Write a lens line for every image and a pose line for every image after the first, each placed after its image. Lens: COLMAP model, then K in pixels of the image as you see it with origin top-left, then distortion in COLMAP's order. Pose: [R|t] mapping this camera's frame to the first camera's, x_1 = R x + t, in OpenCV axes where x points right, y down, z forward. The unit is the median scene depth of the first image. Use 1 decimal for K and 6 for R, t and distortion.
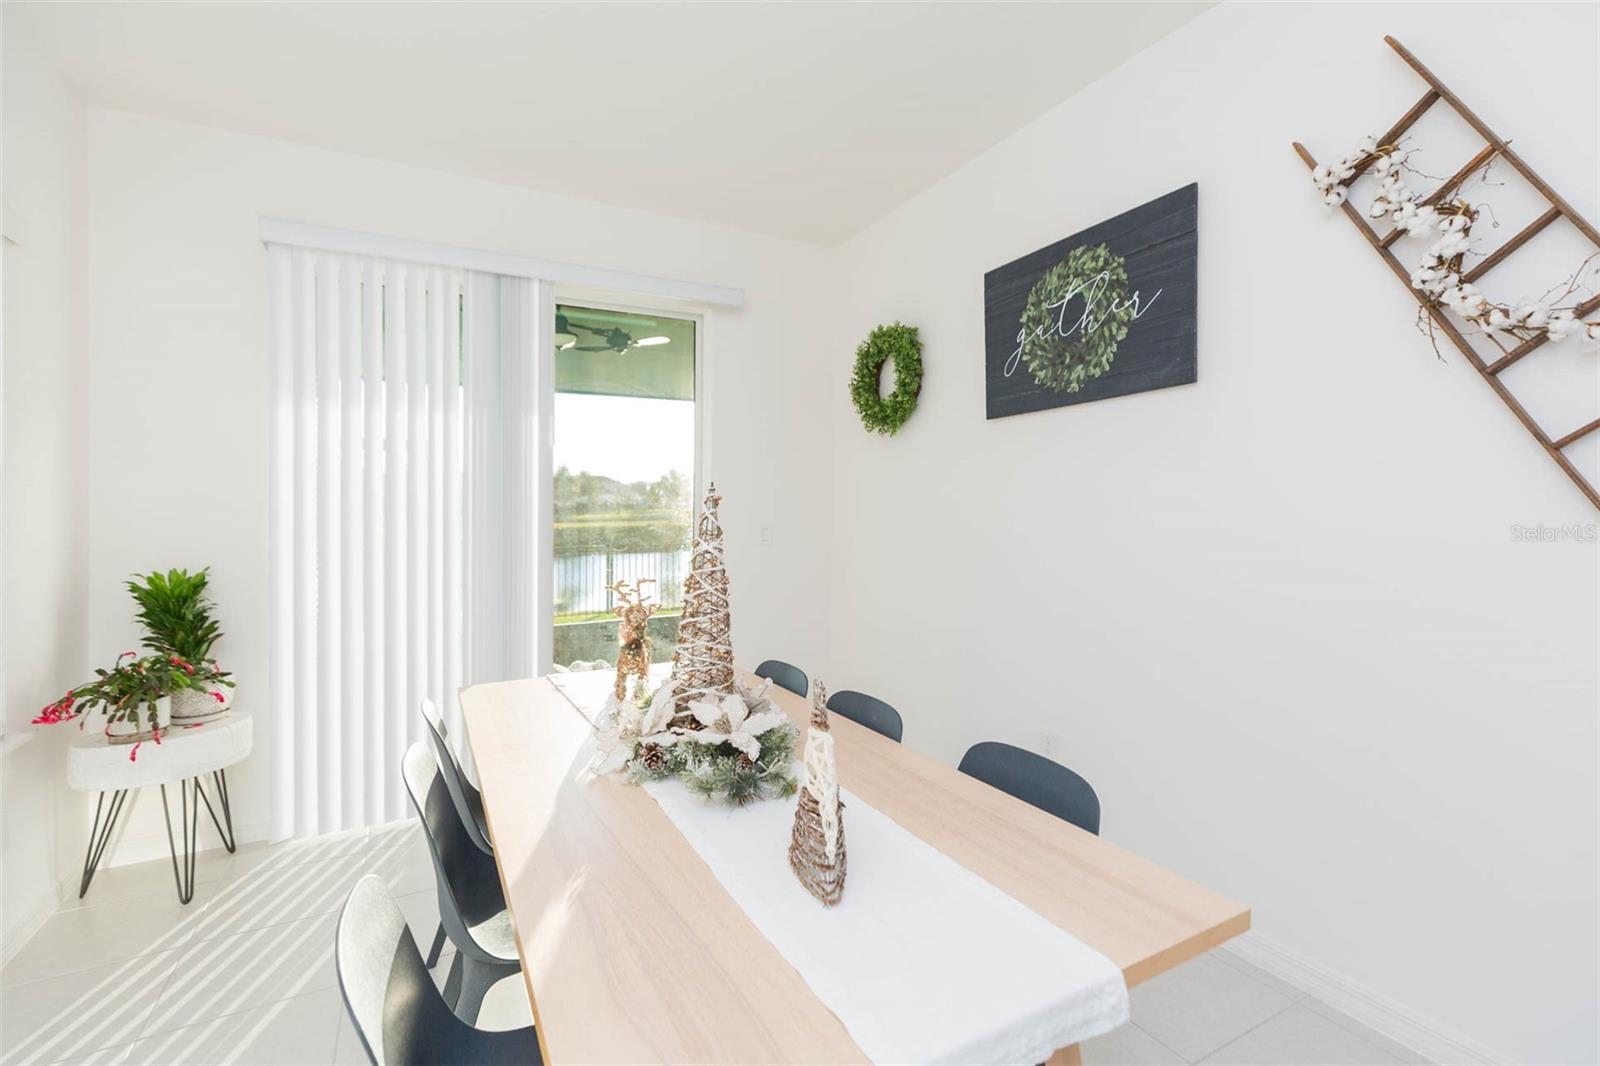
lens RADIAL K [[739.8, 0, 801.2], [0, 739.8, 505.5], [0, 0, 1]] dist [0.002408, 0.000453]
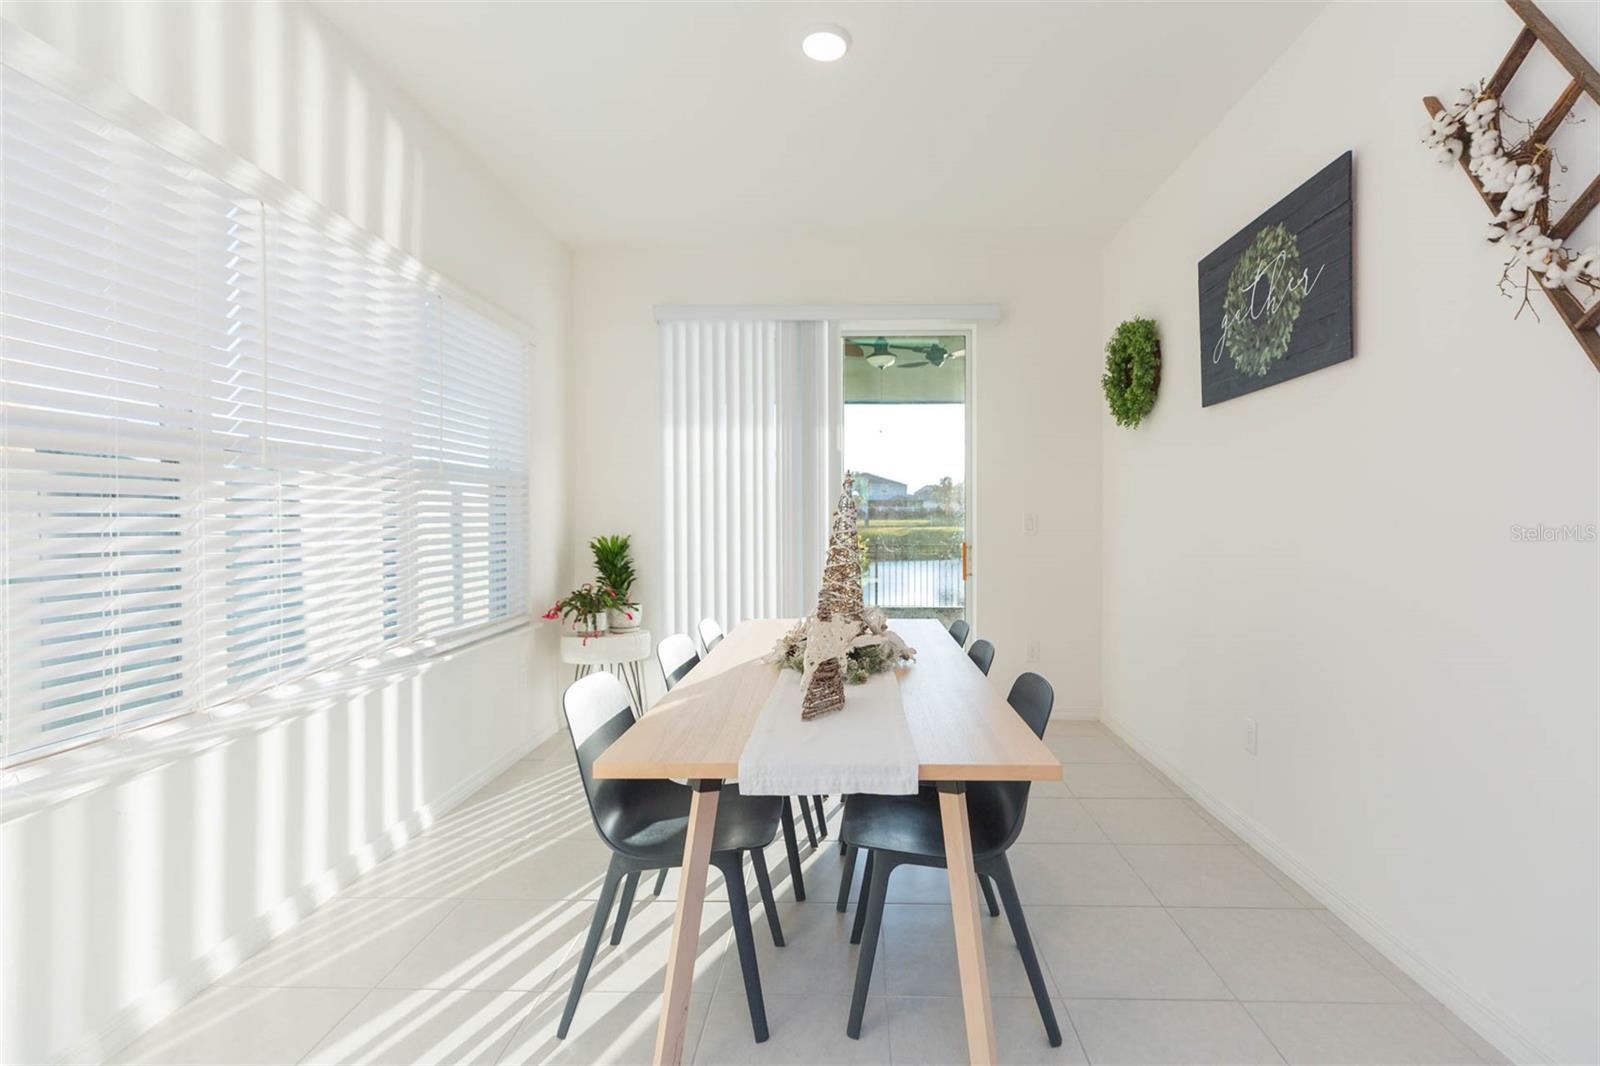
lens RADIAL K [[739.8, 0, 801.2], [0, 739.8, 505.5], [0, 0, 1]] dist [0.002408, 0.000453]
pose [[0.854016, 0.003975, -0.520232, 0.356665], [-0.006722, 0.999972, -0.003394, 0.027409], [0.520204, 0.006396, 0.854018, -0.159060]]
